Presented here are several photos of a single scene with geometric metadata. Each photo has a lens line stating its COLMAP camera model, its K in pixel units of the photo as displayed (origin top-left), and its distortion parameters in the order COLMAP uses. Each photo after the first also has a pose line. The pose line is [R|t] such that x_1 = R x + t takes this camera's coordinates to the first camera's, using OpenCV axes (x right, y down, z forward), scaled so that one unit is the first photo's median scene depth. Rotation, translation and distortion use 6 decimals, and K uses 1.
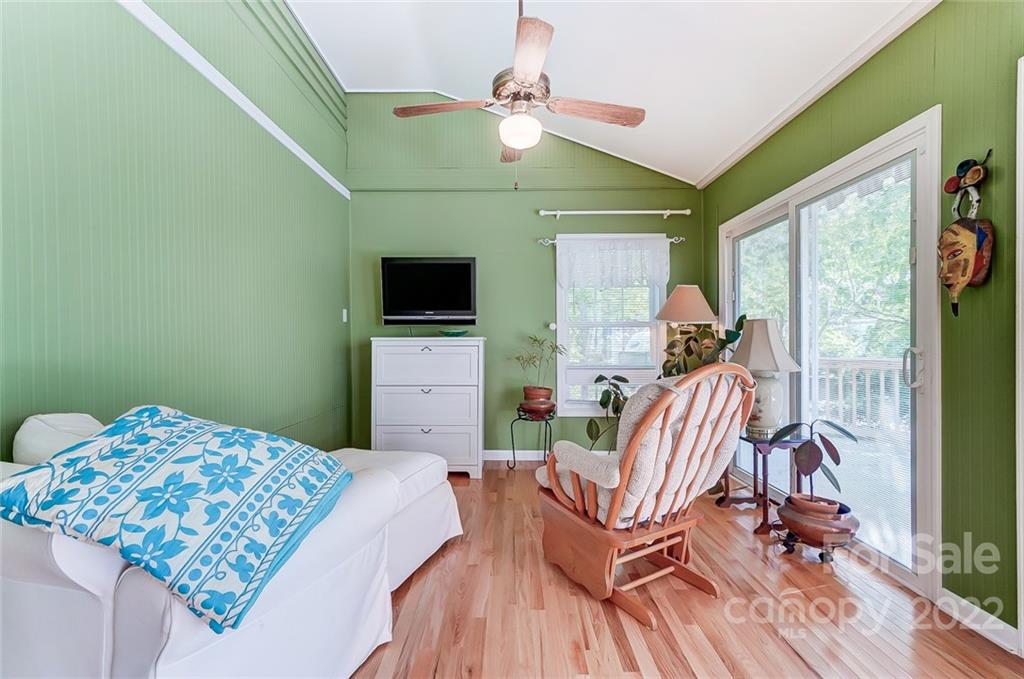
lens RADIAL K [[458.4, 0, 503.0], [0, 458.4, 341.5], [0, 0, 1]] dist [-0.000666, 0.007388]
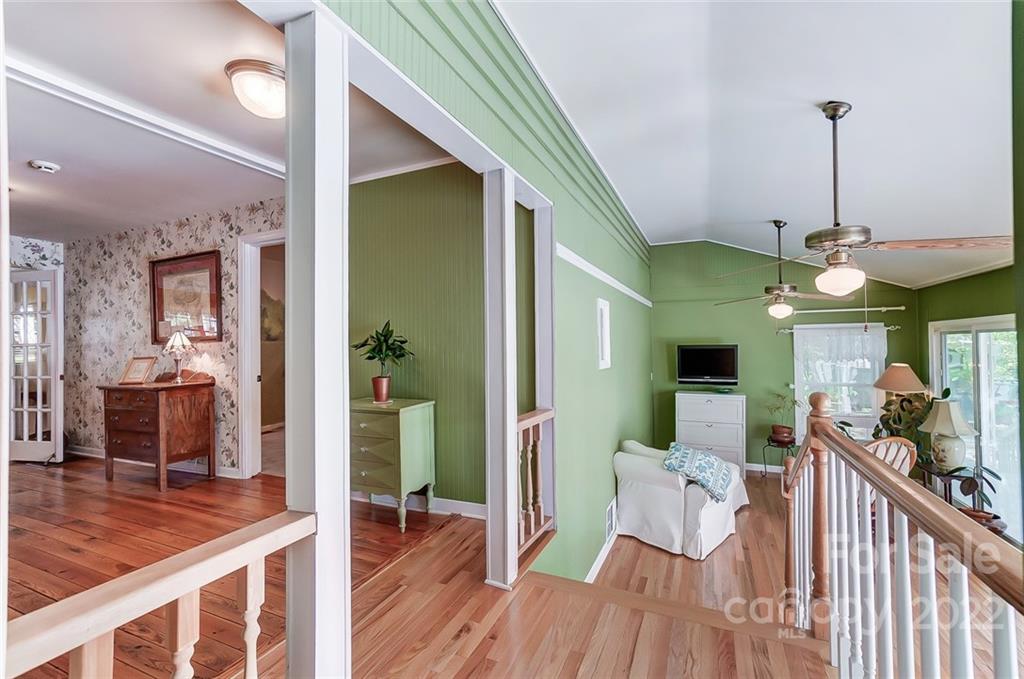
lens RADIAL K [[443.3, 0, 510.7], [0, 443.3, 339.9], [0, 0, 1]] dist [0.000048, 0.000569]
pose [[0.913962, -0.009072, -0.405698, -0.239673], [0.003570, 0.999891, -0.014318, -0.275062], [0.405784, 0.011638, 0.913895, -1.197859]]
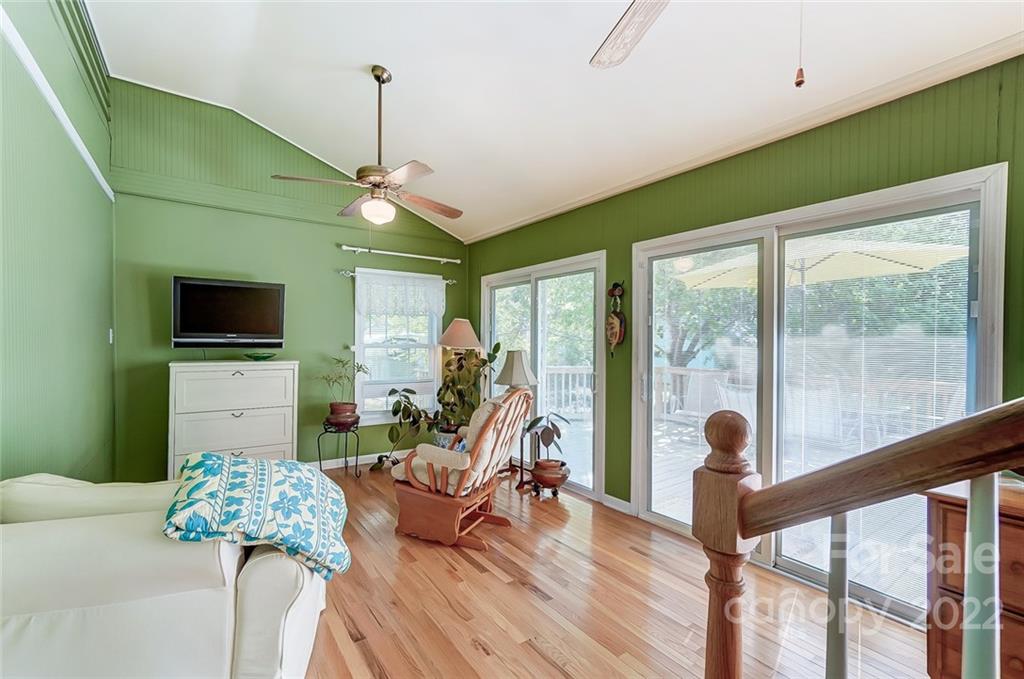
lens RADIAL K [[453.4, 0, 518.8], [0, 453.4, 340.7], [0, 0, 1]] dist [0.000665, 0.000396]
pose [[0.807963, 0.011038, 0.589130, -0.360816], [-0.009714, 0.999938, -0.005412, -0.080106], [-0.589153, -0.001350, 0.808020, -0.254779]]
